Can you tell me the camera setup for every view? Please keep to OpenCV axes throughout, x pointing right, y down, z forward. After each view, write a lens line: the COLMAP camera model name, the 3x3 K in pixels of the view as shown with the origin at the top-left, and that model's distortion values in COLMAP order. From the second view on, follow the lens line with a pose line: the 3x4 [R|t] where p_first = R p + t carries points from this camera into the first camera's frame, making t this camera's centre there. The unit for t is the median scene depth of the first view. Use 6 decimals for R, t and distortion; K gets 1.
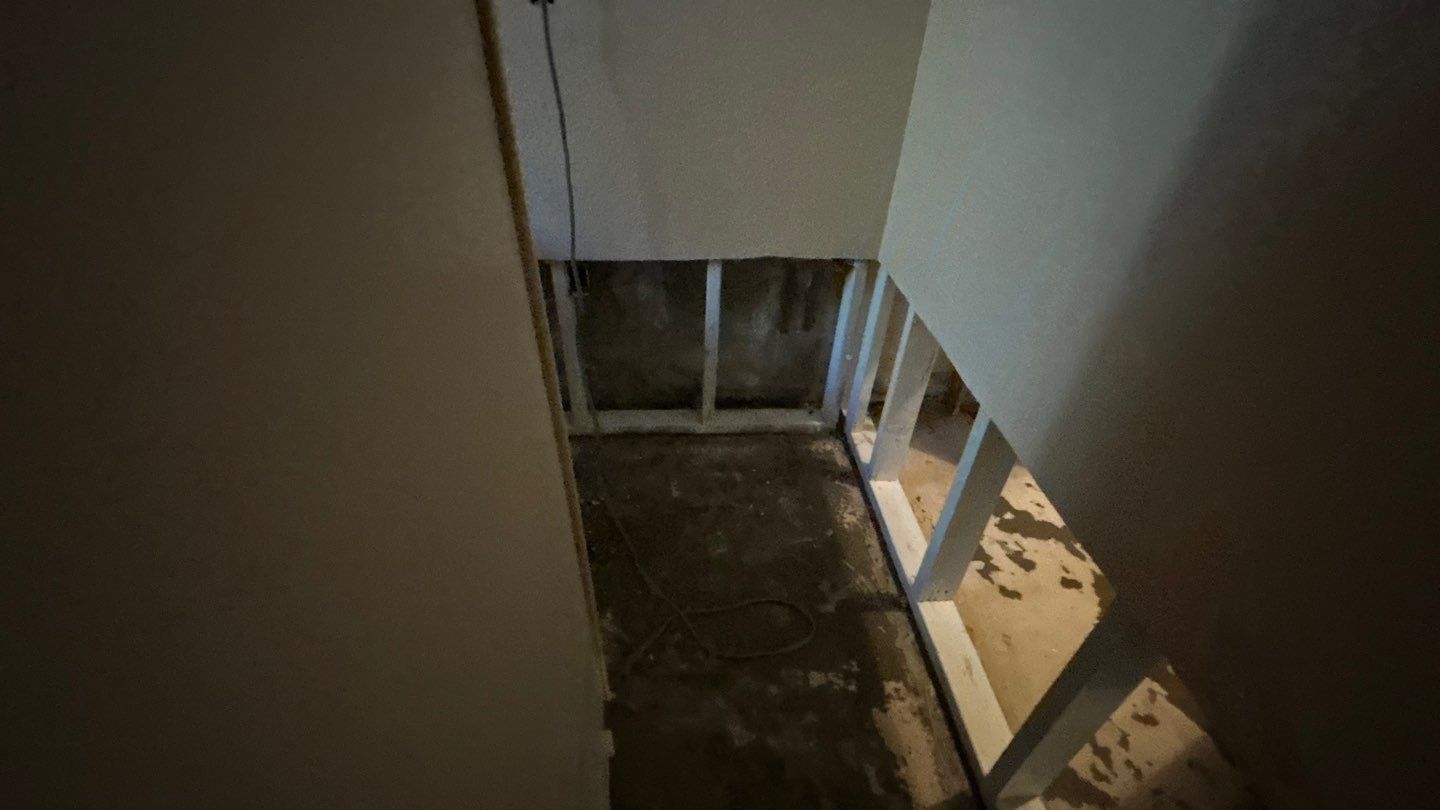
lens RADIAL K [[585.7, 0, 720.0], [0, 585.7, 405.0], [0, 0, 1]] dist [0.008860, 0.000236]
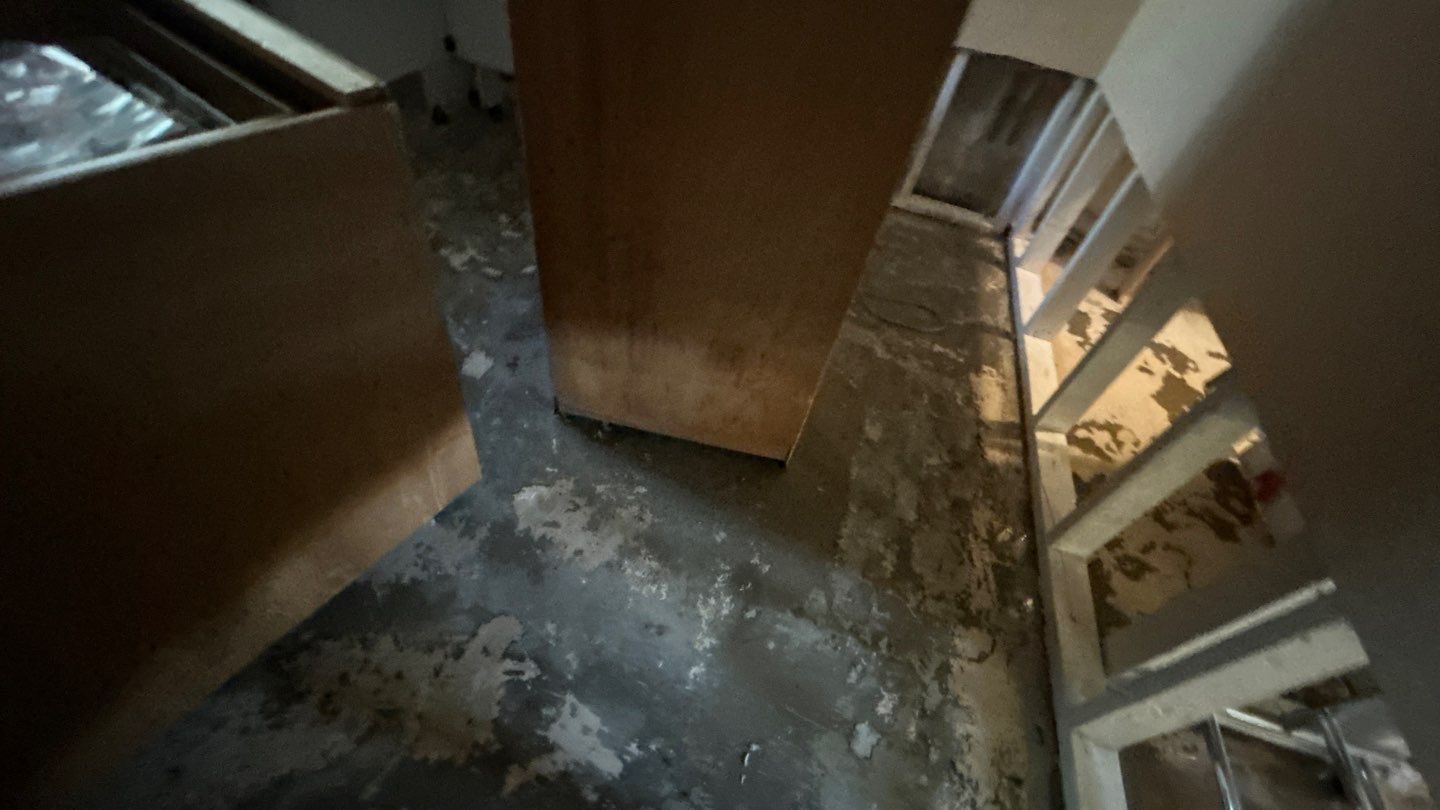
lens RADIAL K [[551.1, 0, 737.9], [0, 551.1, 408.2], [0, 0, 1]] dist [0.000472, 0.000175]
pose [[0.936437, 0.318753, -0.146566, -0.054277], [-0.285183, 0.934918, 0.211185, 0.430472], [0.204343, -0.155964, 0.966395, -0.440427]]
